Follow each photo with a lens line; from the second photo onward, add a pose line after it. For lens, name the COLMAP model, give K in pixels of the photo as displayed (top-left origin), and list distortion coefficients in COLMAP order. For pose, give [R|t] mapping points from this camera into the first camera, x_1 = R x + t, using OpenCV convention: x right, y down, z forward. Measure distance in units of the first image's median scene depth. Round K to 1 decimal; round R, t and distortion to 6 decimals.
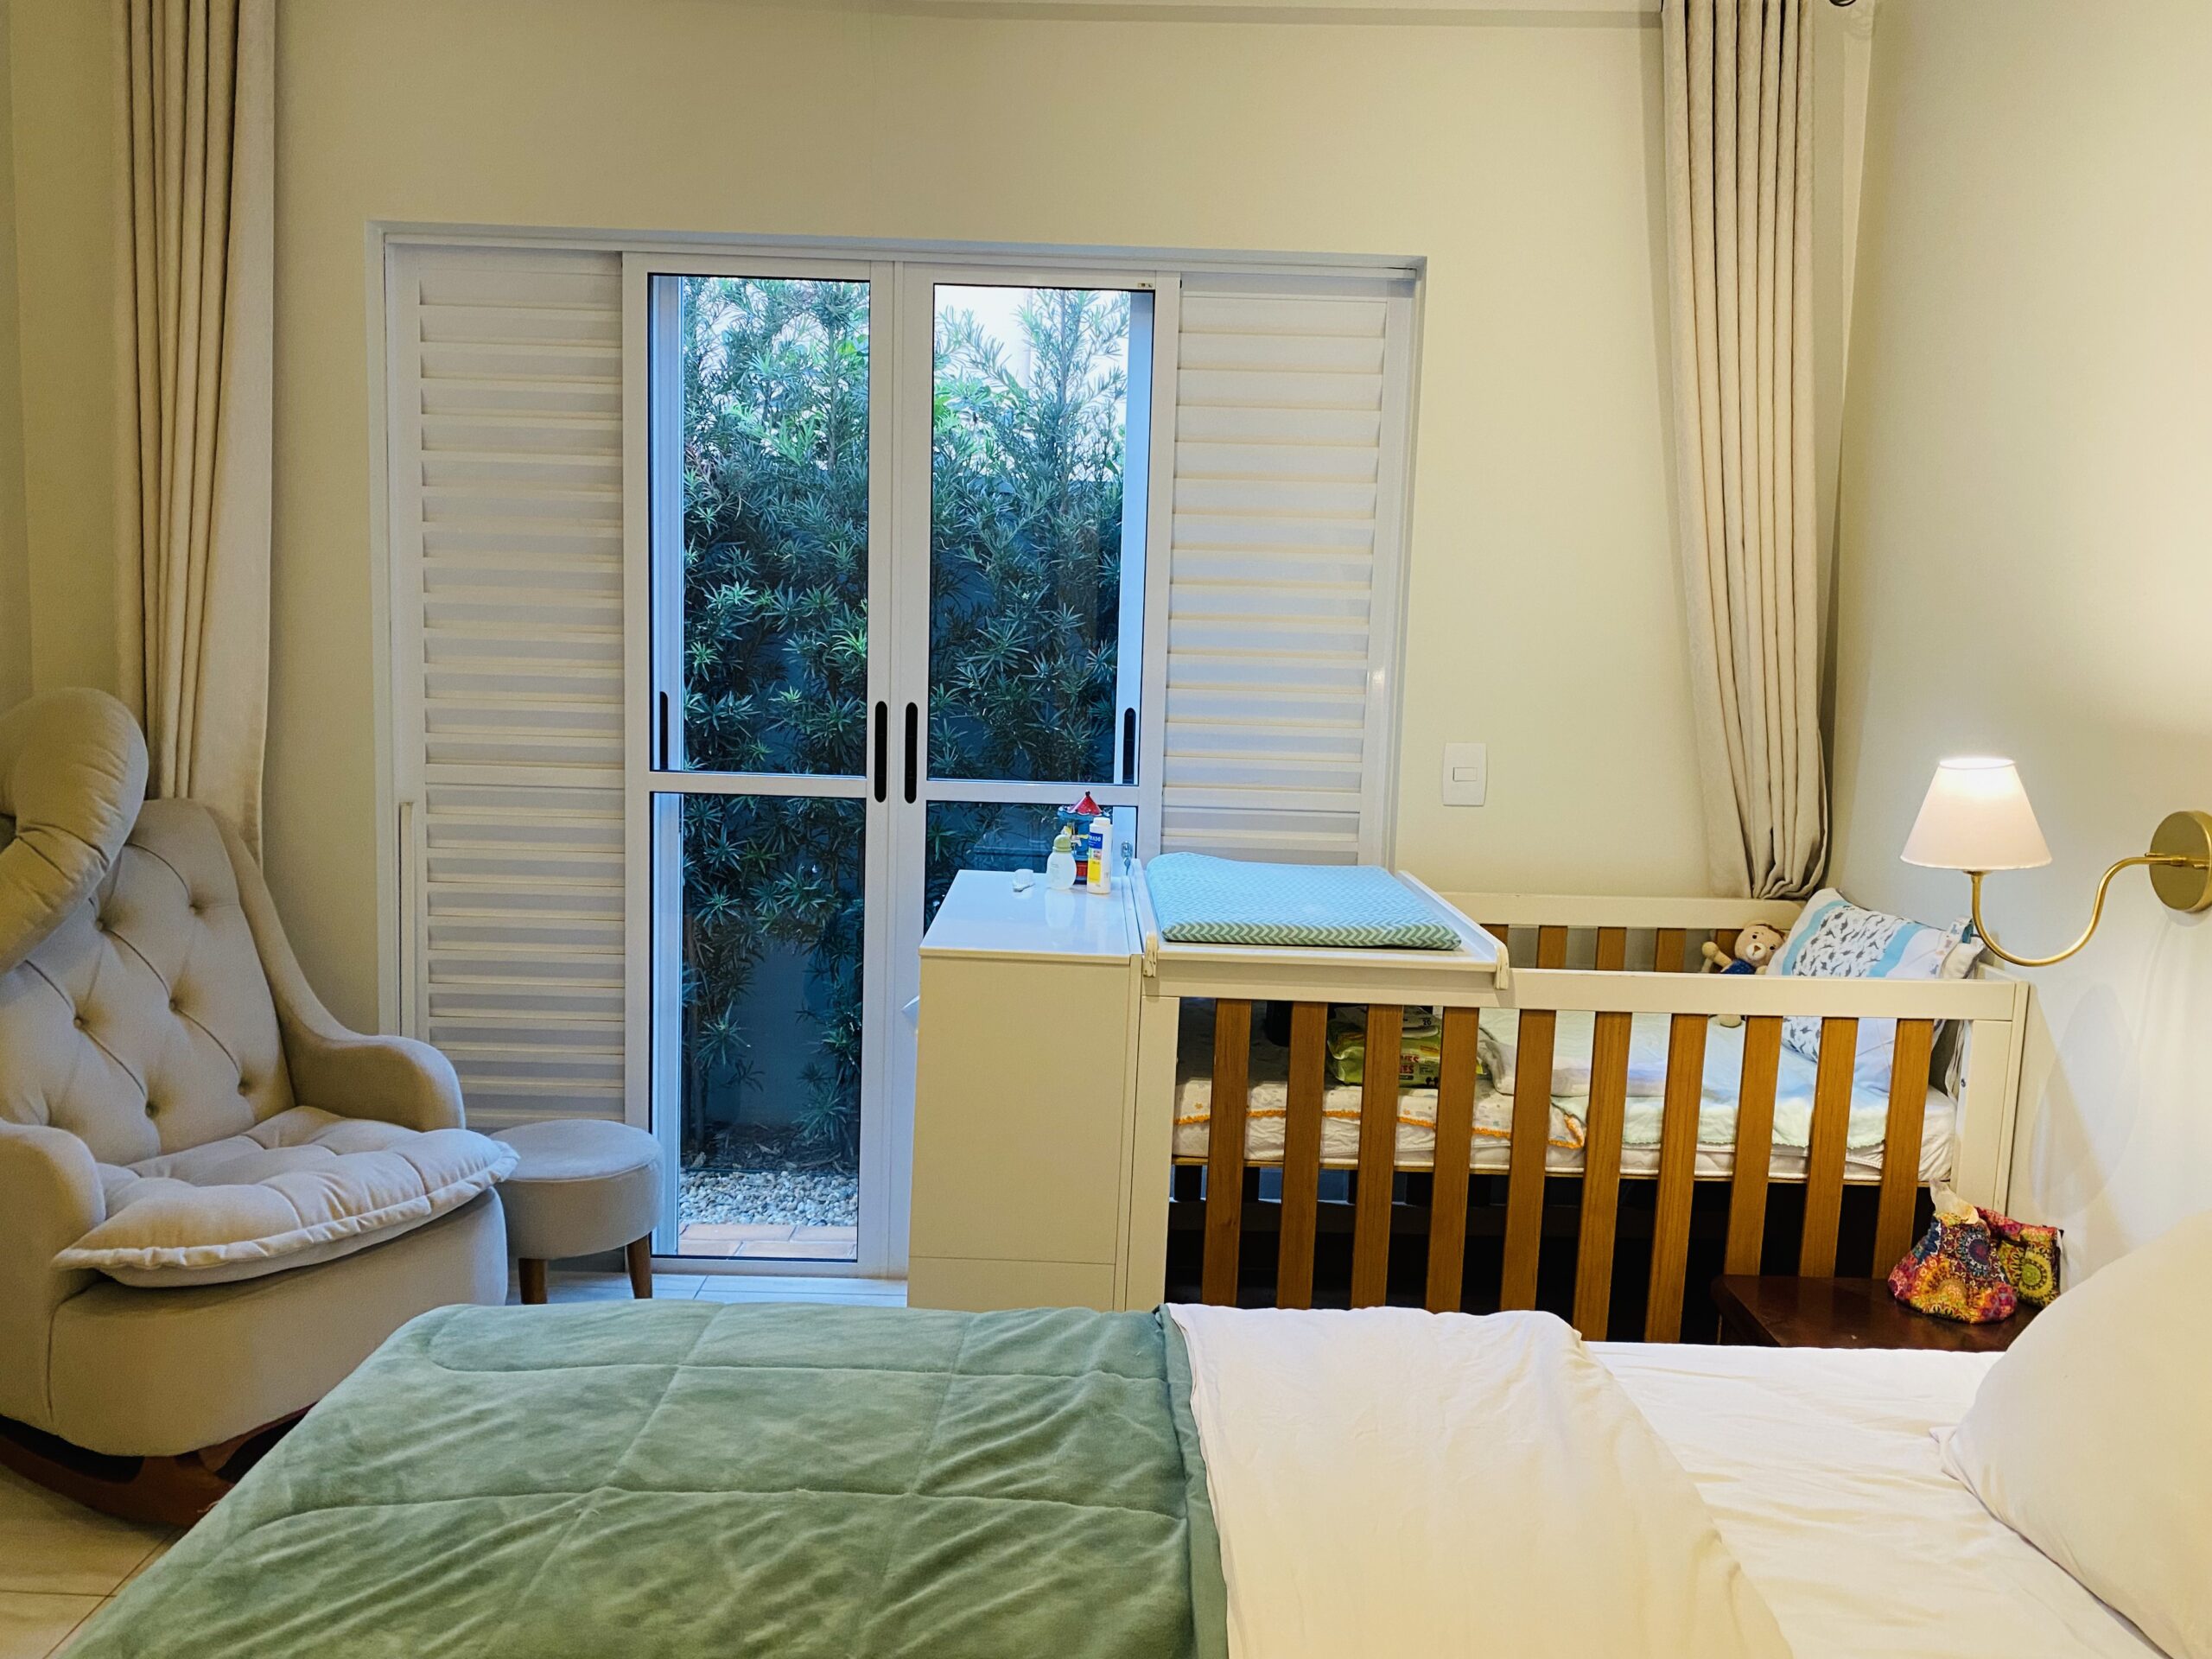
lens RADIAL K [[1671.4, 0, 1095.0], [0, 1671.4, 828.3], [0, 0, 1]] dist [0.003449, -0.001353]
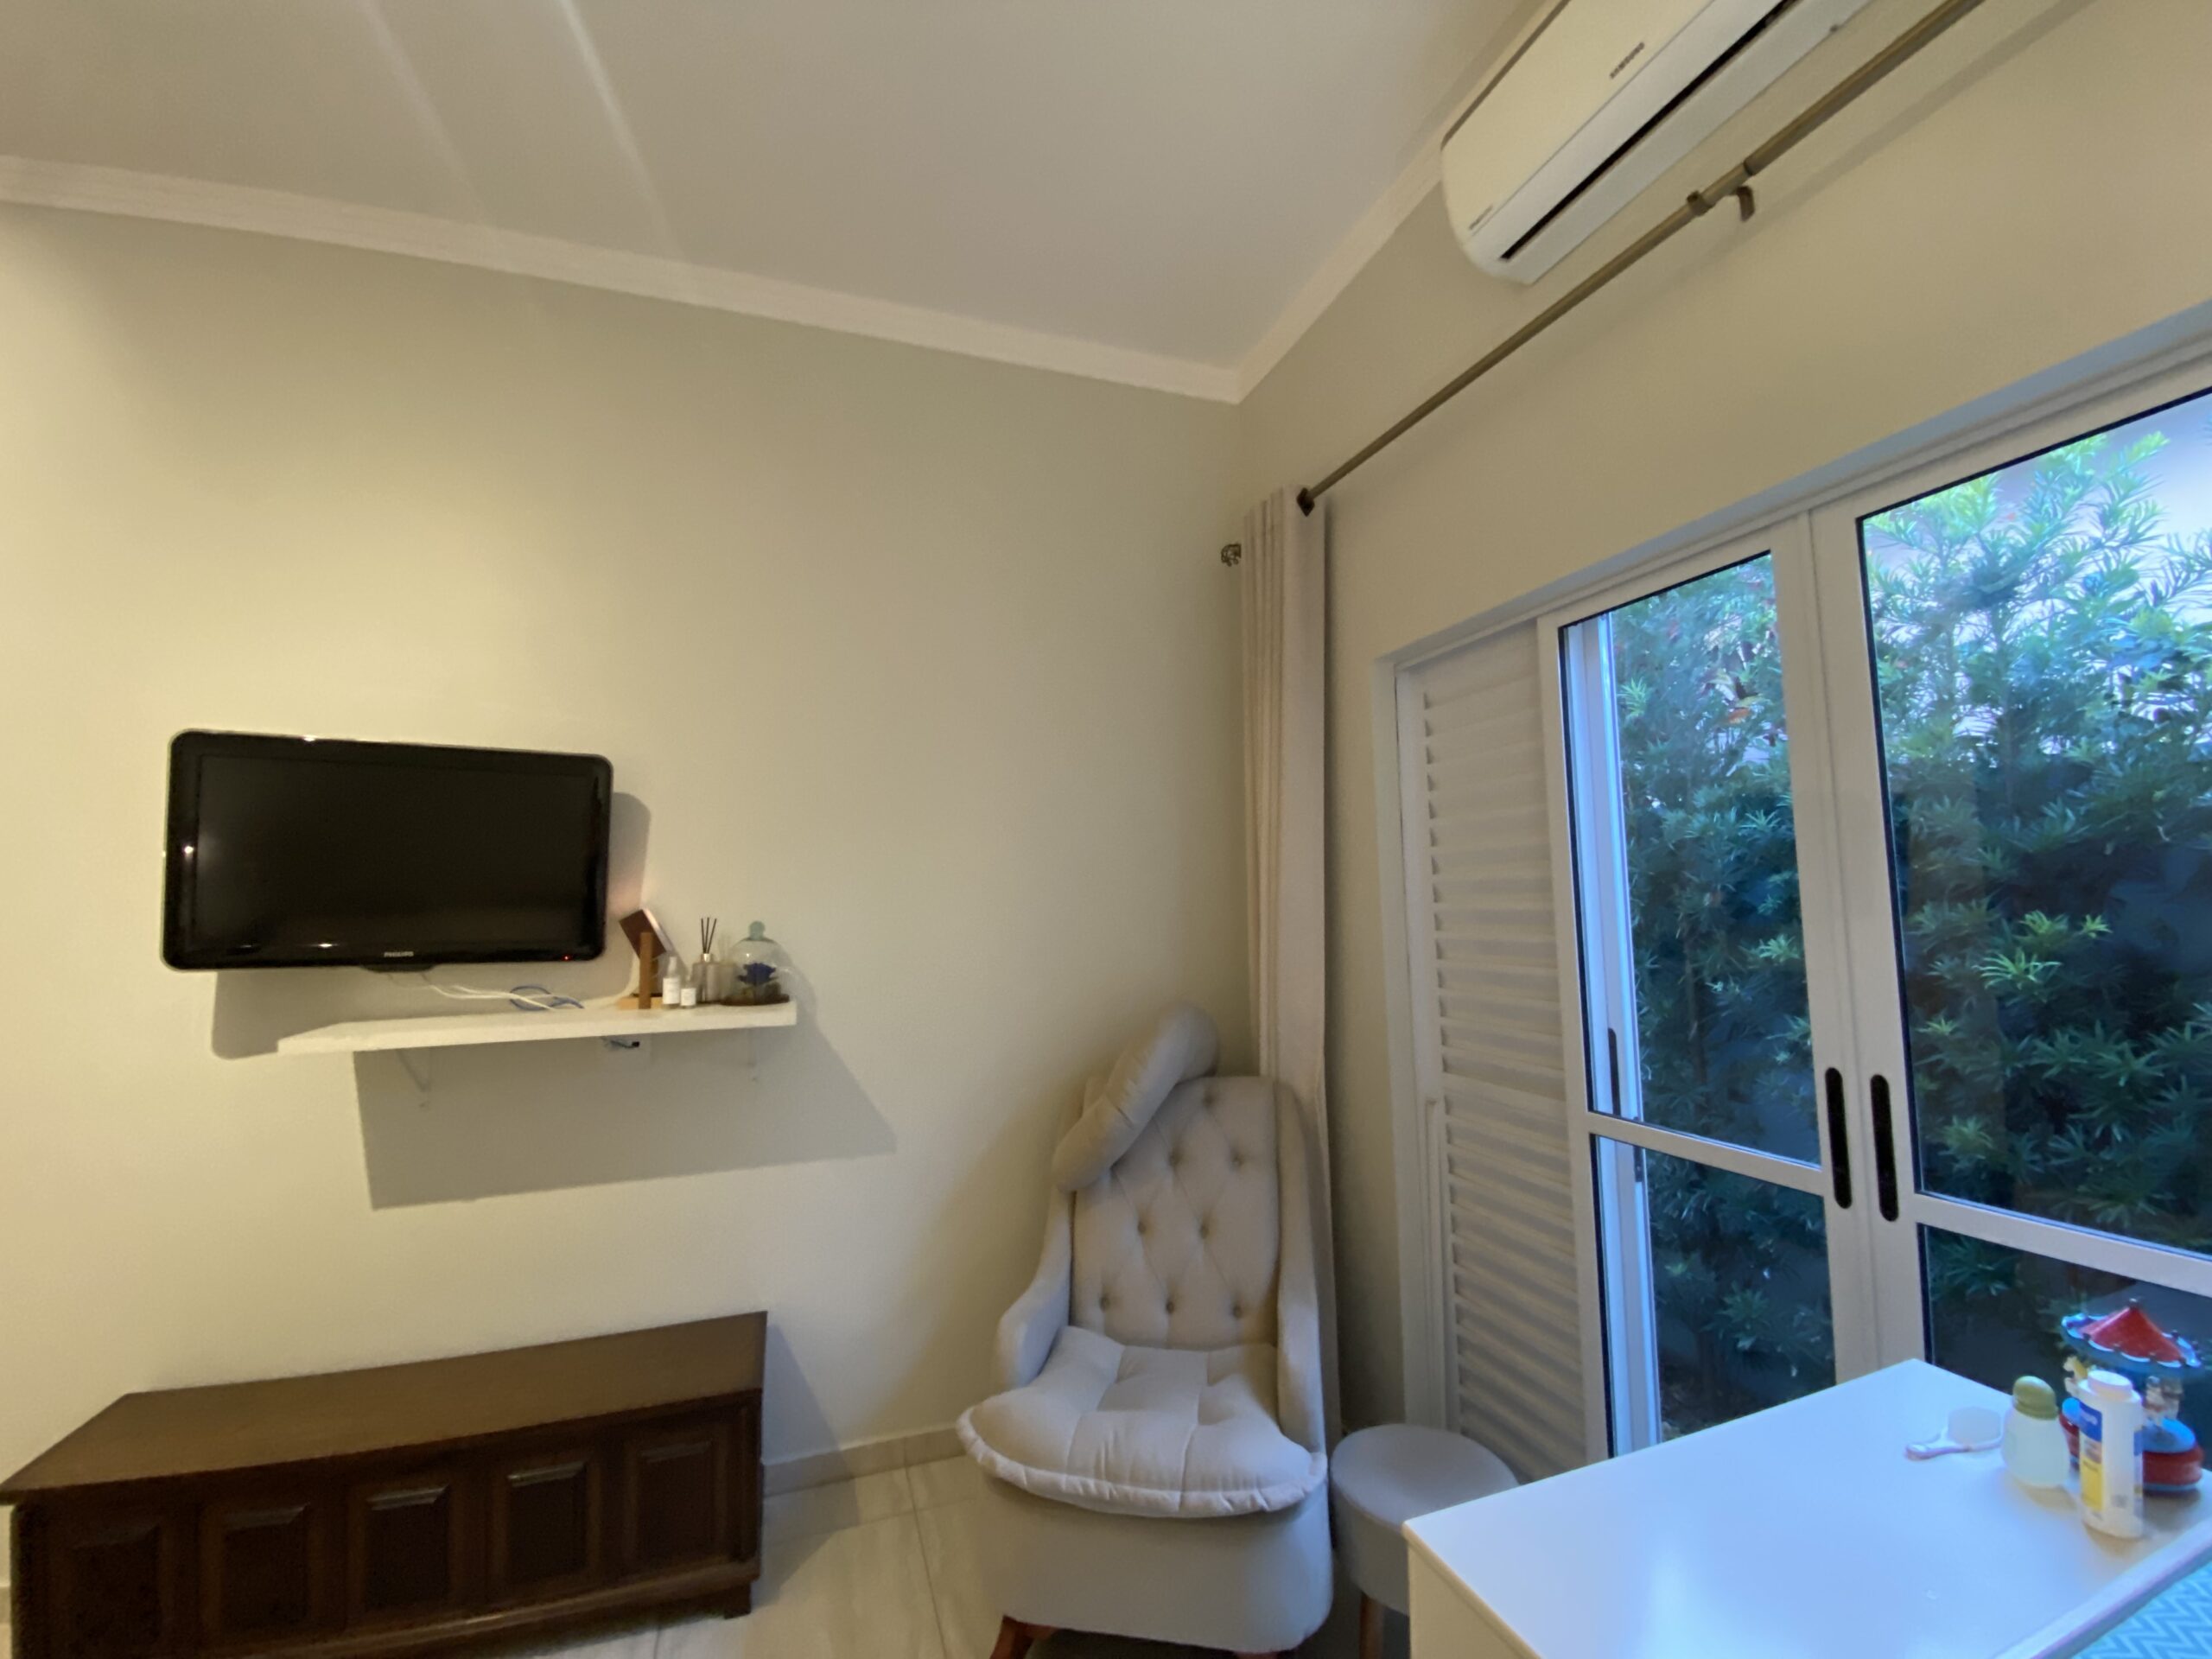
lens RADIAL K [[900.7, 0, 1106.9], [0, 900.7, 828.3], [0, 0, 1]] dist [0.016078, -0.019355]
pose [[0.339297, -0.119025, -0.933119, 0.164889], [-0.089176, 0.983425, -0.157868, -0.096827], [0.936443, 0.136776, 0.323059, 0.600306]]
